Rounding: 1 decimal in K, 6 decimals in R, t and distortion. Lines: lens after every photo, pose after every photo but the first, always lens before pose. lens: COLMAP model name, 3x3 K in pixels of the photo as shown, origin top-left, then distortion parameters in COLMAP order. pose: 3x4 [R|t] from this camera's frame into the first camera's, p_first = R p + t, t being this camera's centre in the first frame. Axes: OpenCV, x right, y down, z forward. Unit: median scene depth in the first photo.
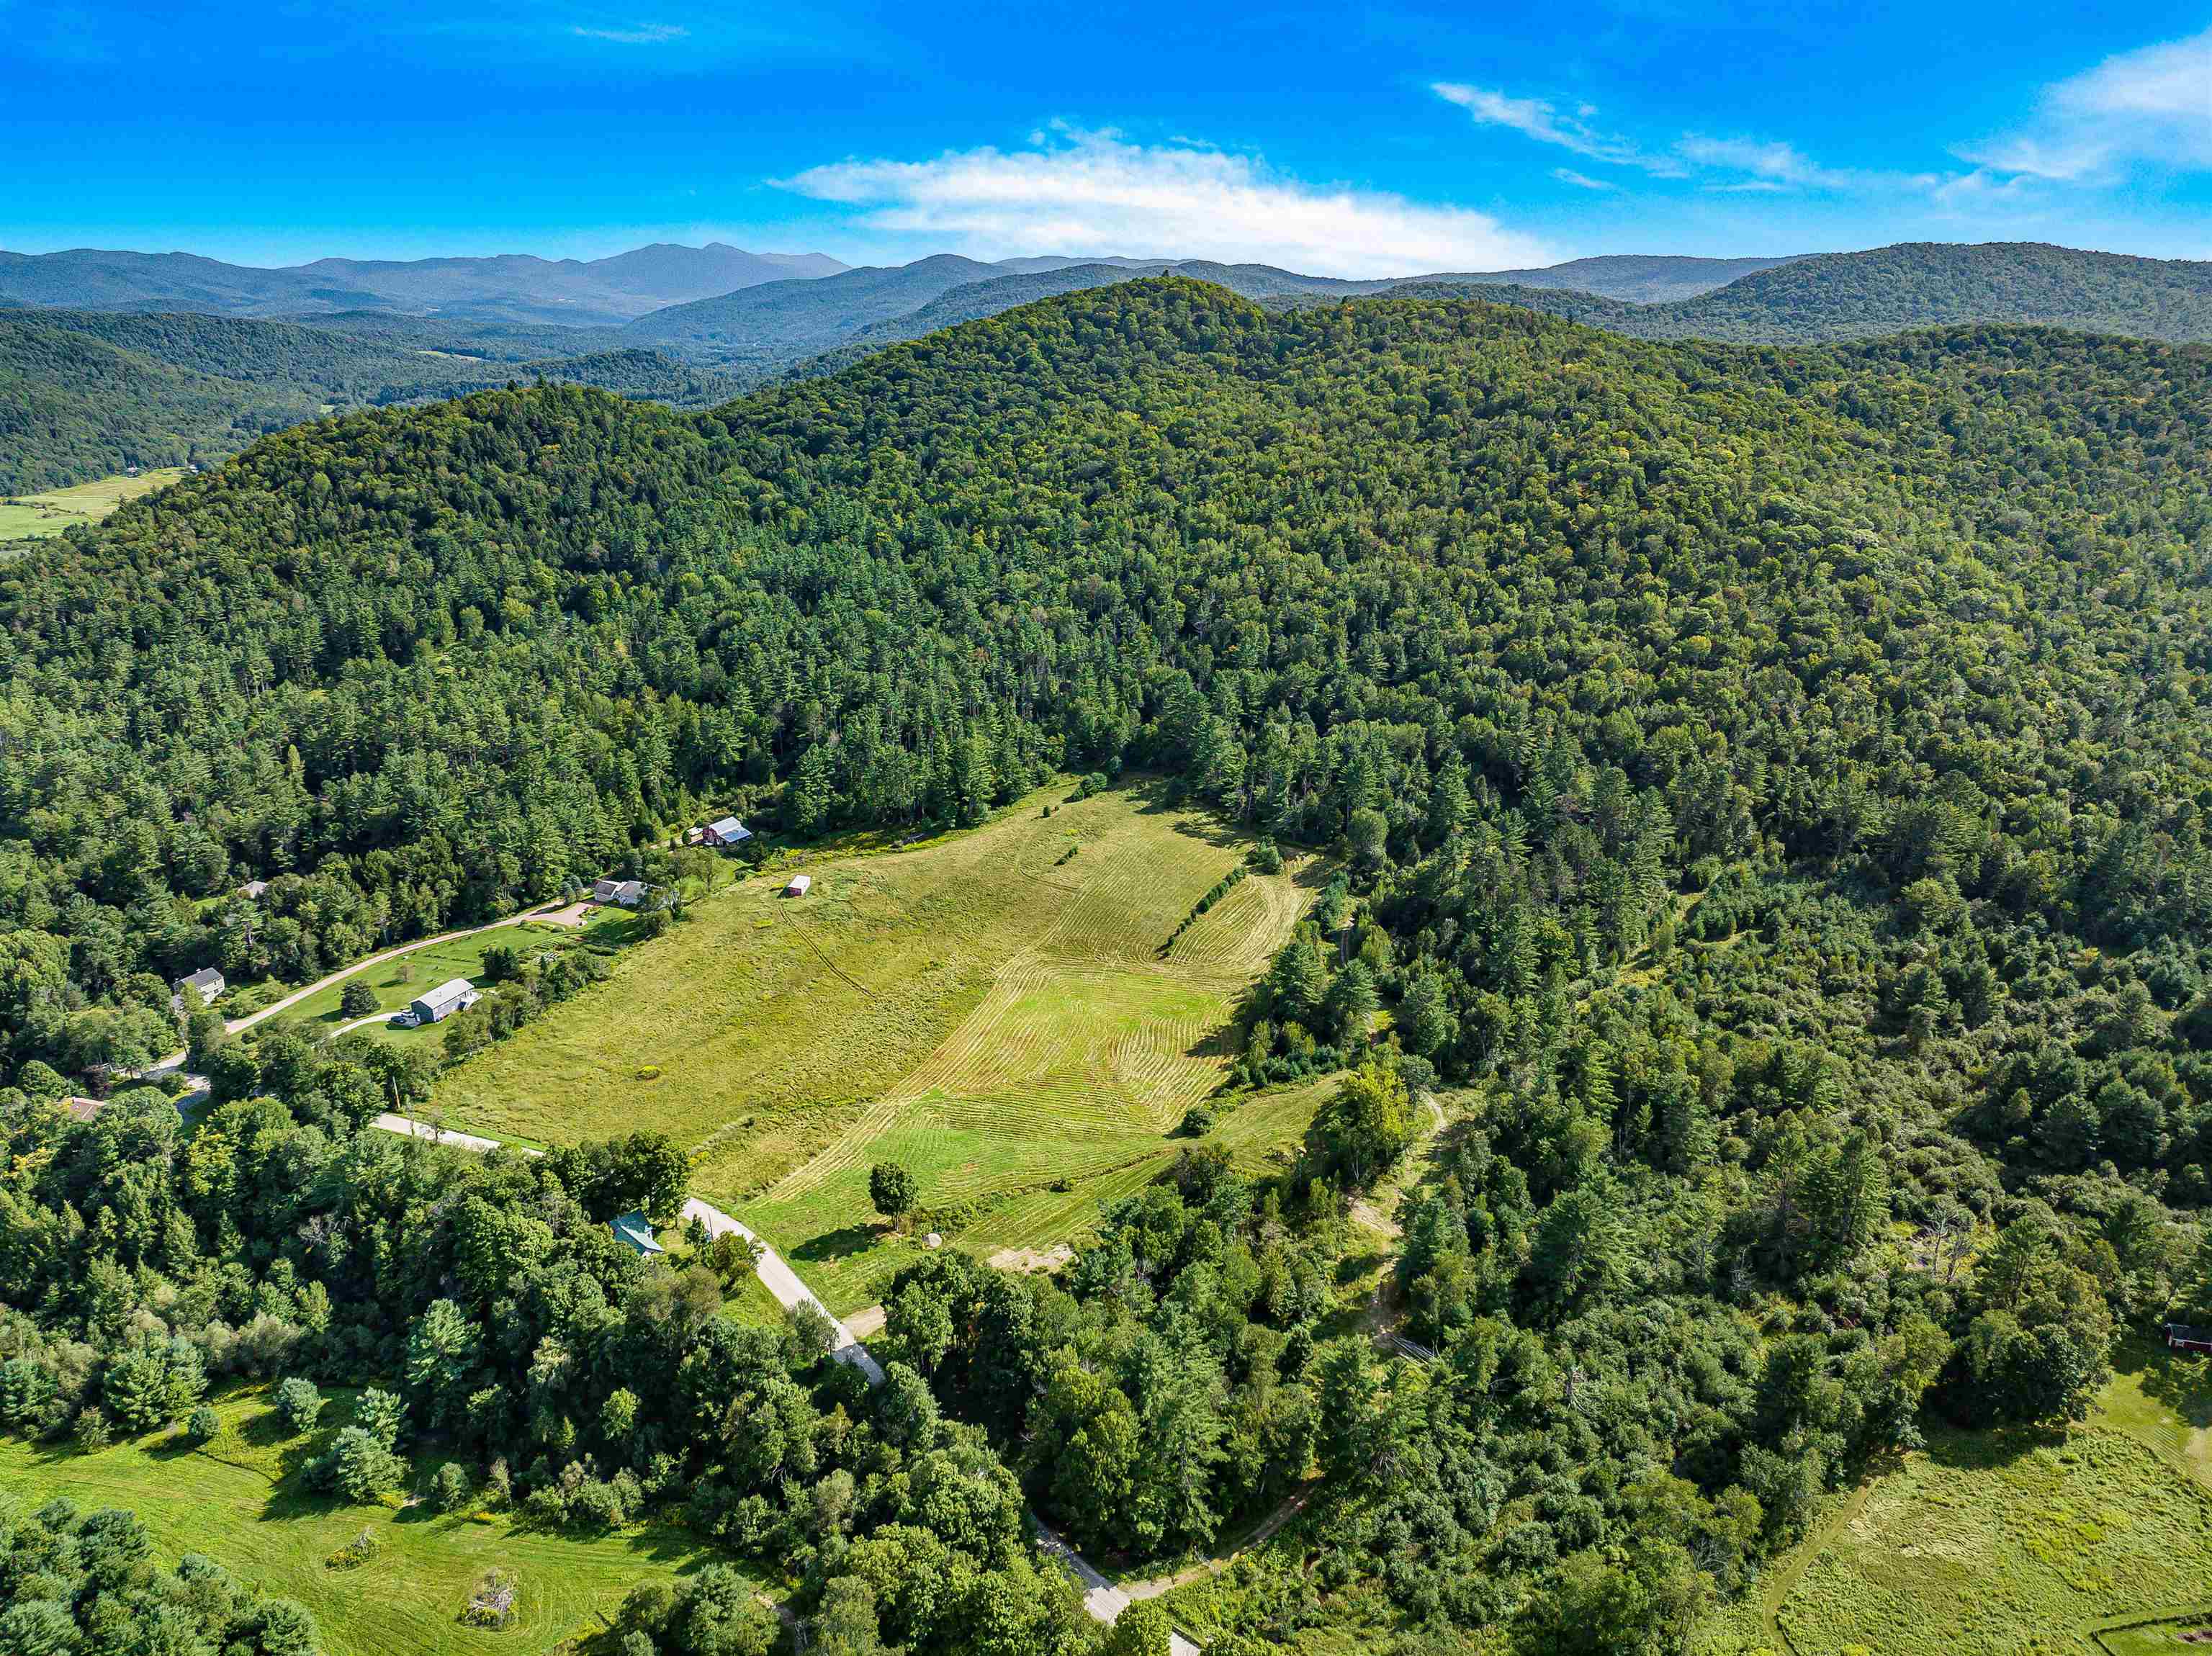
lens RADIAL K [[1550.9, 0, 1112.6], [0, 1550.9, 834.0], [0, 0, 1]] dist [-0.040067, 0.010146]
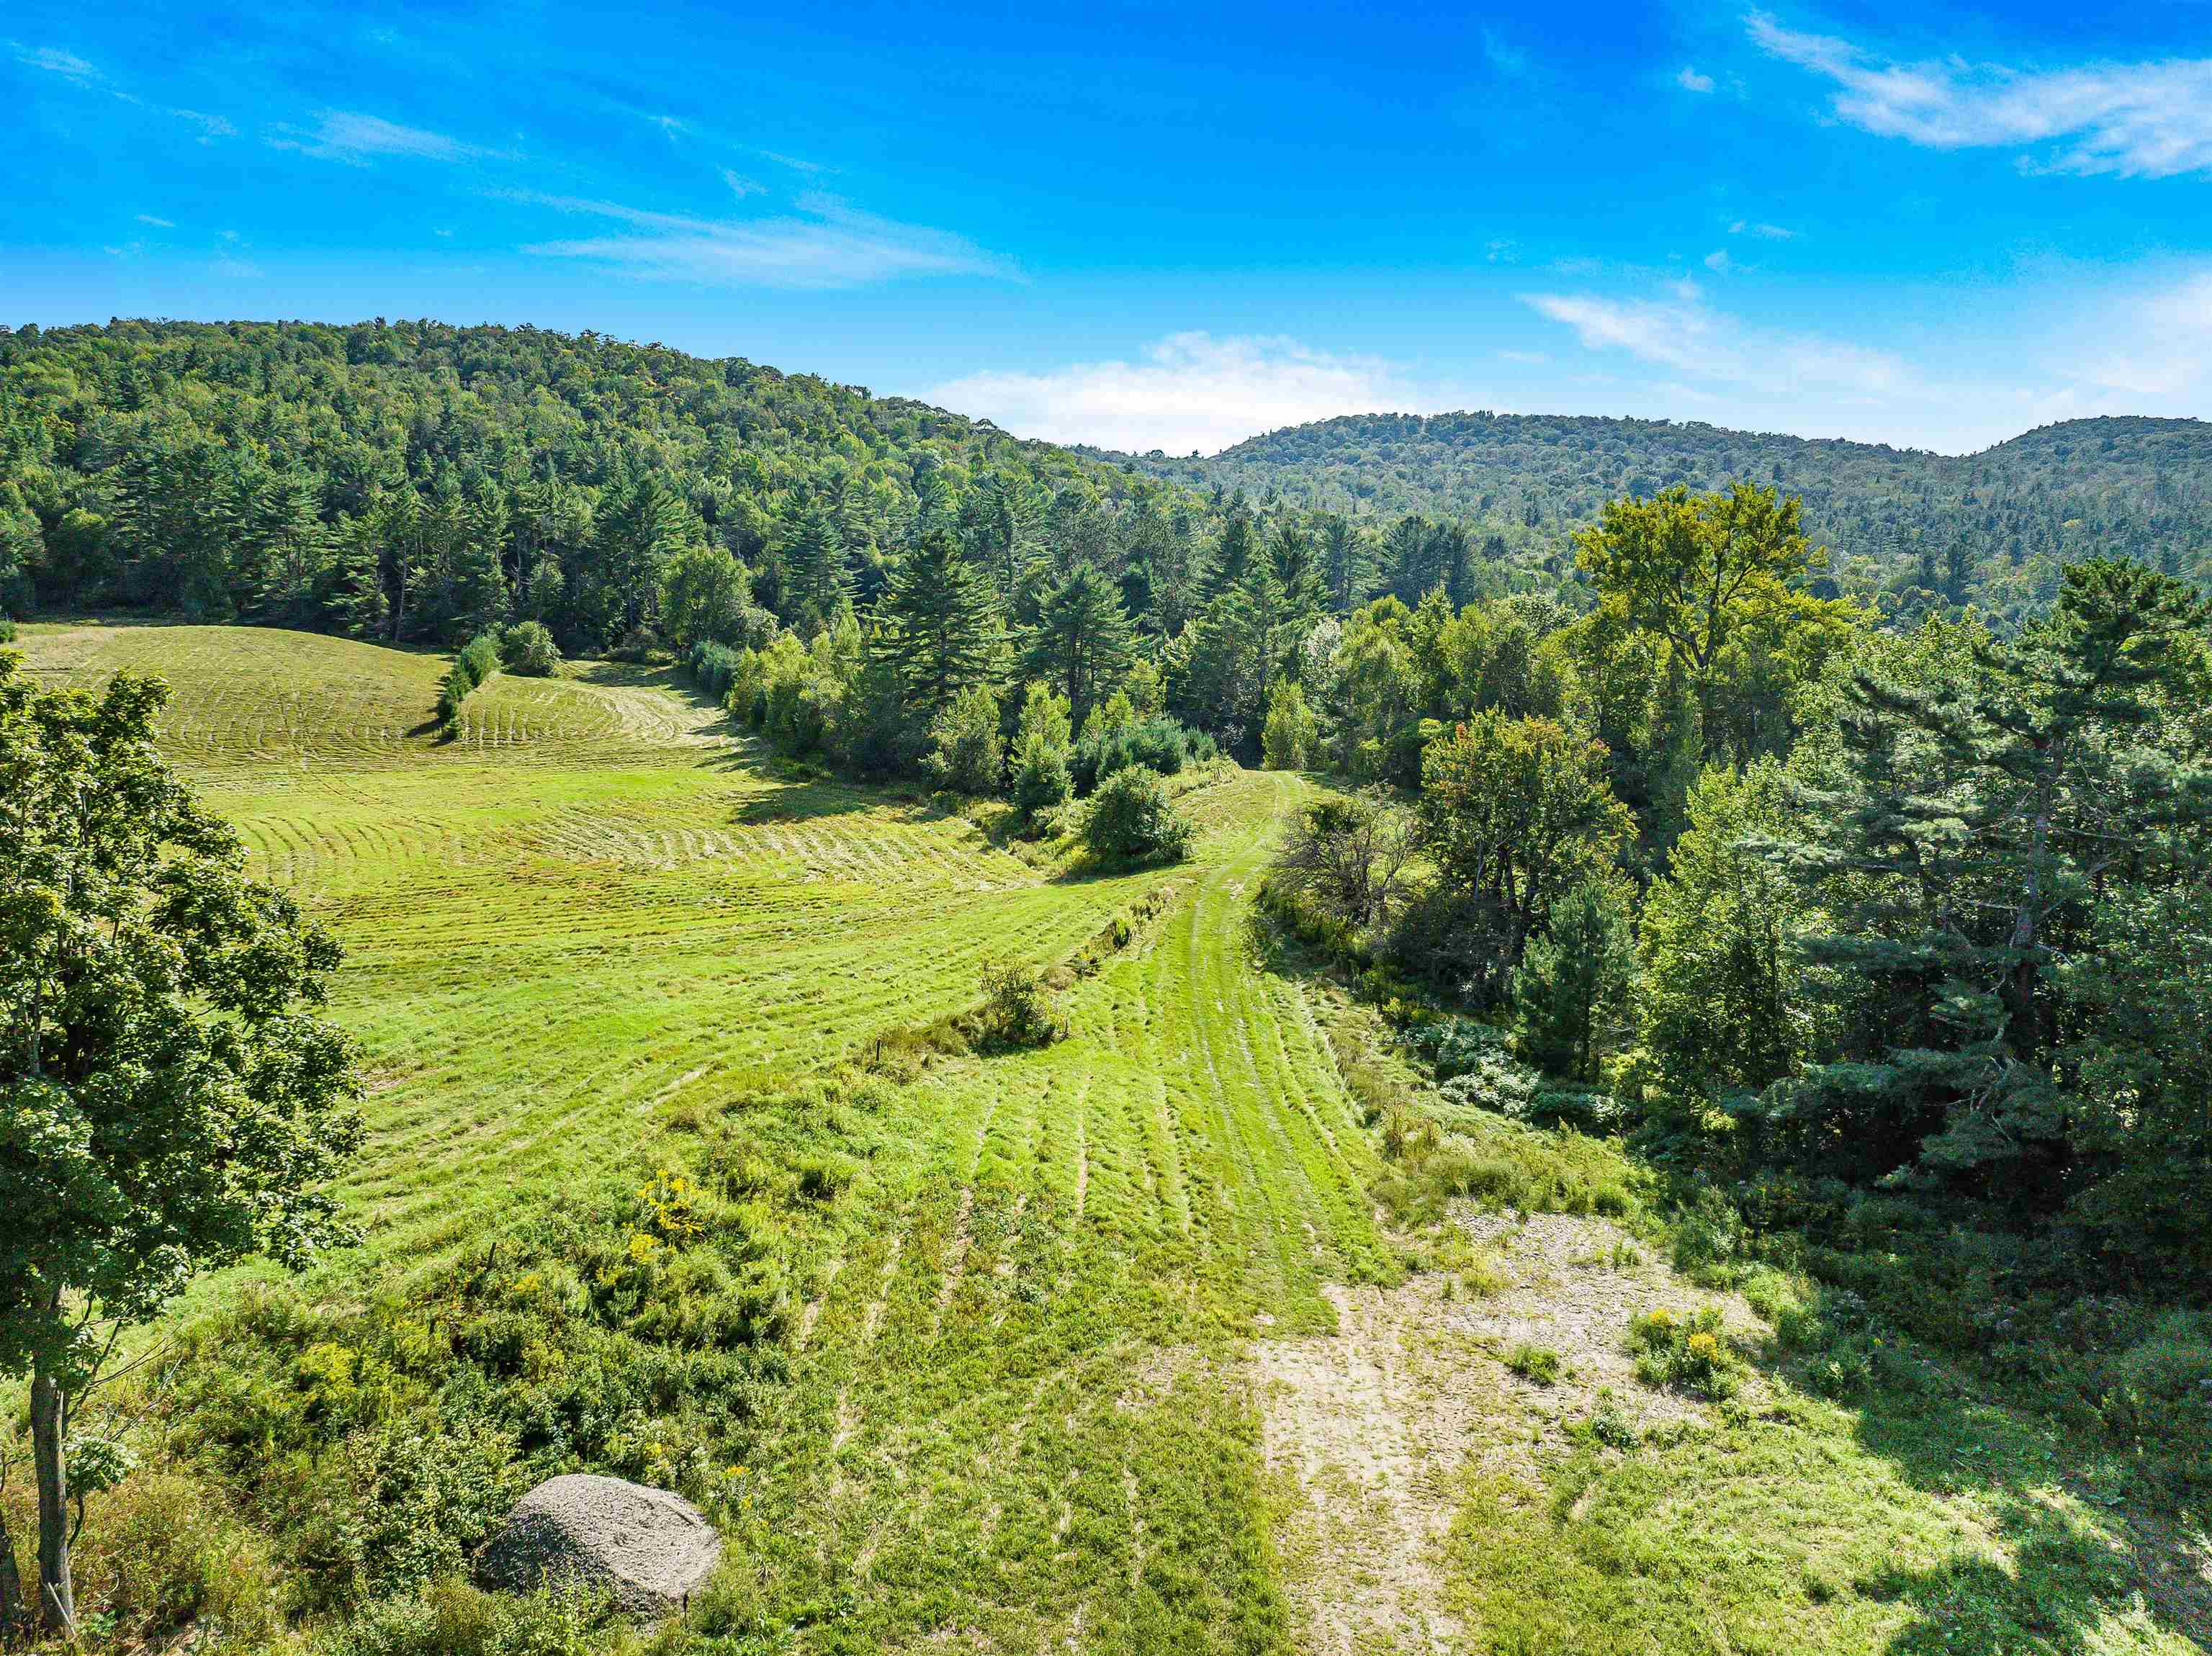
lens RADIAL K [[1550.9, 0, 1112.6], [0, 1550.9, 834.0], [0, 0, 1]] dist [-0.040067, 0.010146]
pose [[0.703385, -0.087116, 0.705450, -0.101223], [0.230533, 0.966773, -0.110472, 0.160447], [-0.672387, 0.240334, 0.700097, 0.604134]]
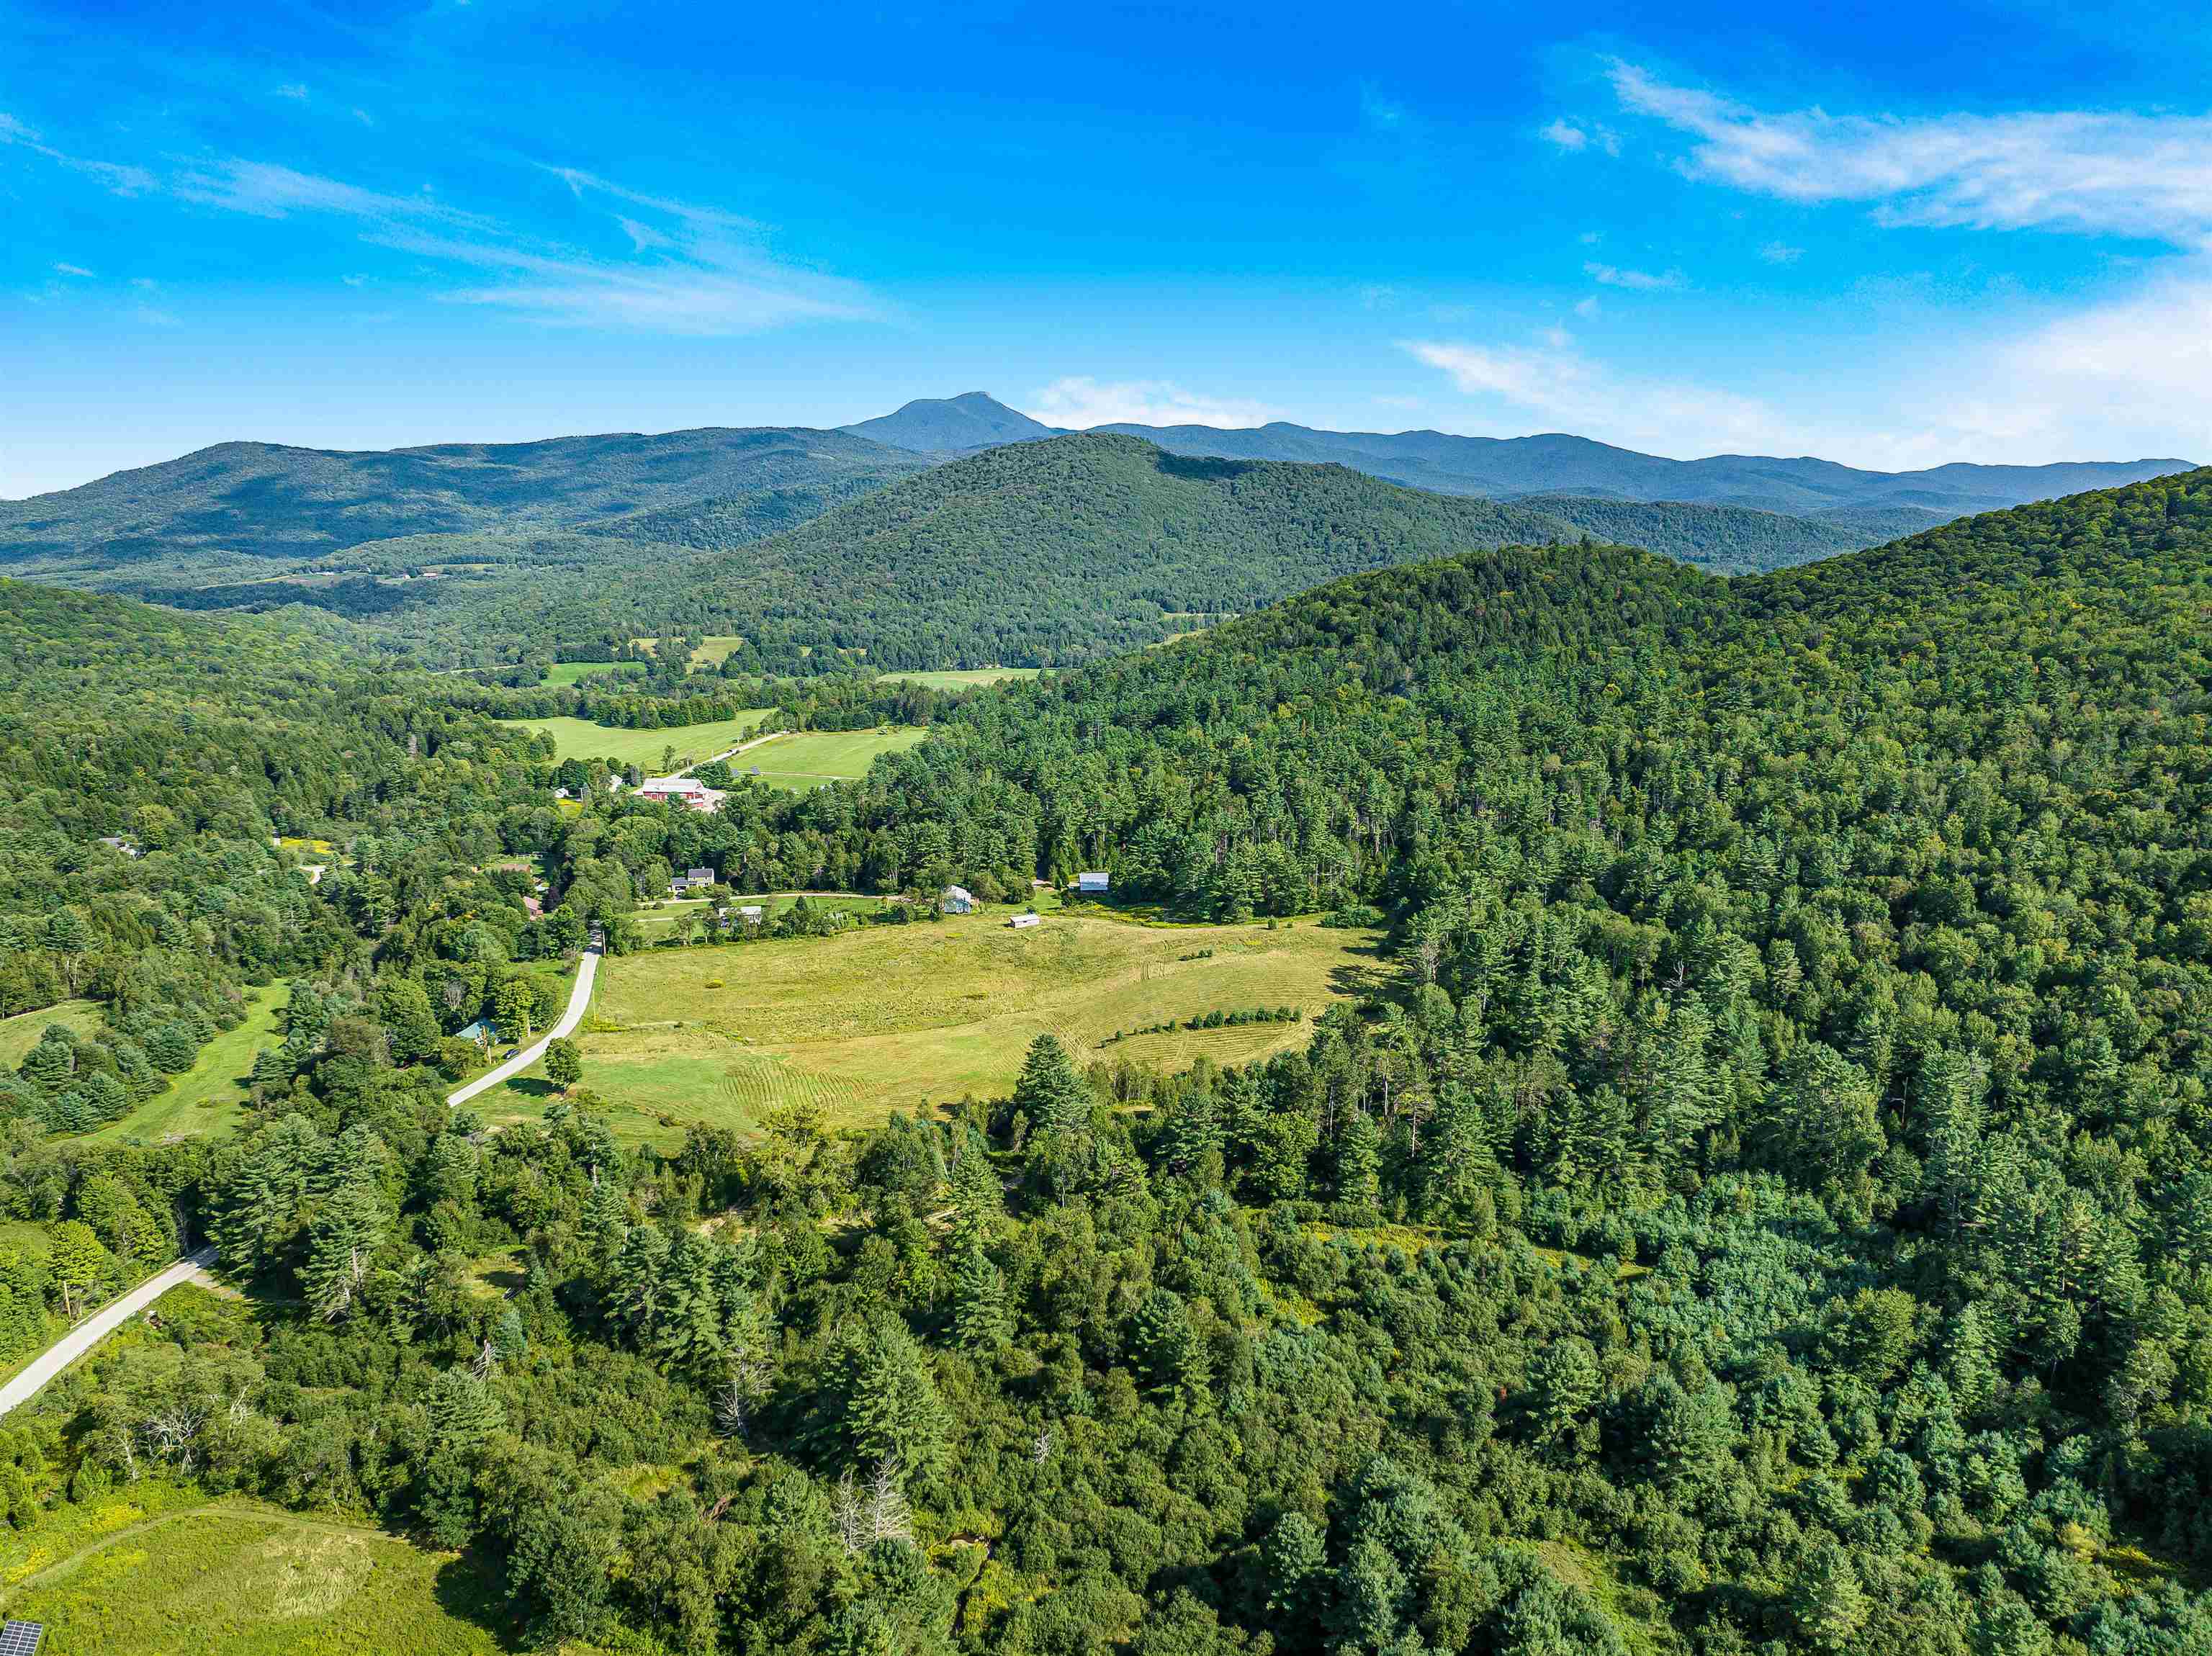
lens RADIAL K [[1556.1, 0, 1097.2], [0, 1556.1, 830.0], [0, 0, 1]] dist [-0.007393, 0.000376]
pose [[0.560829, 0.166172, -0.811084, 0.744531], [-0.269255, 0.963005, 0.011119, -0.059030], [0.782926, 0.212152, 0.584824, 0.363081]]
